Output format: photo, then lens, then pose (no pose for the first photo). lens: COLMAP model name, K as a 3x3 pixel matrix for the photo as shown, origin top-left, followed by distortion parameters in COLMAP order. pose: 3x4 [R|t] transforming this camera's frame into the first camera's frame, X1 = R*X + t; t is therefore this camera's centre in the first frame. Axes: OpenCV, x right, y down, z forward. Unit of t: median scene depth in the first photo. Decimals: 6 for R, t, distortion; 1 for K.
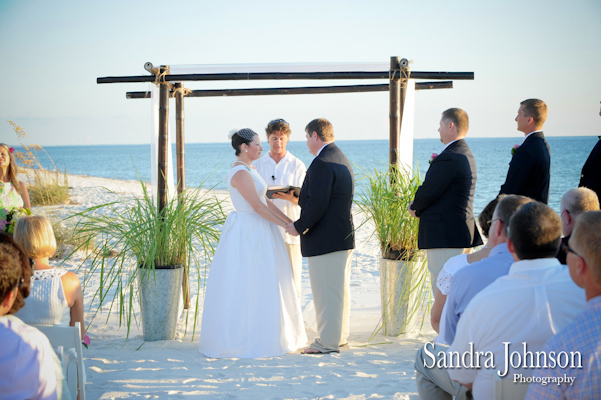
lens RADIAL K [[1496.4, 0, 300.5], [0, 1496.4, 200.0], [0, 0, 1]] dist [-0.223299, -0.032438]
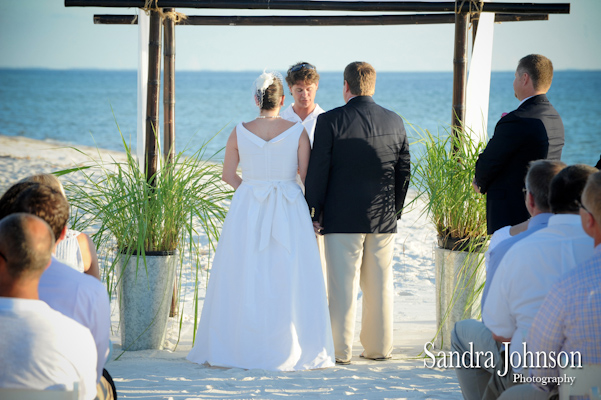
lens RADIAL K [[2802.0, 0, 300.5], [0, 2802.0, 200.0], [0, 0, 1]] dist [1.367382, 0.522214]
pose [[0.999691, 0.023537, -0.008023, -0.005088], [-0.023491, 0.999707, 0.005846, 0.007687], [0.008158, -0.005656, 0.999951, -0.436461]]
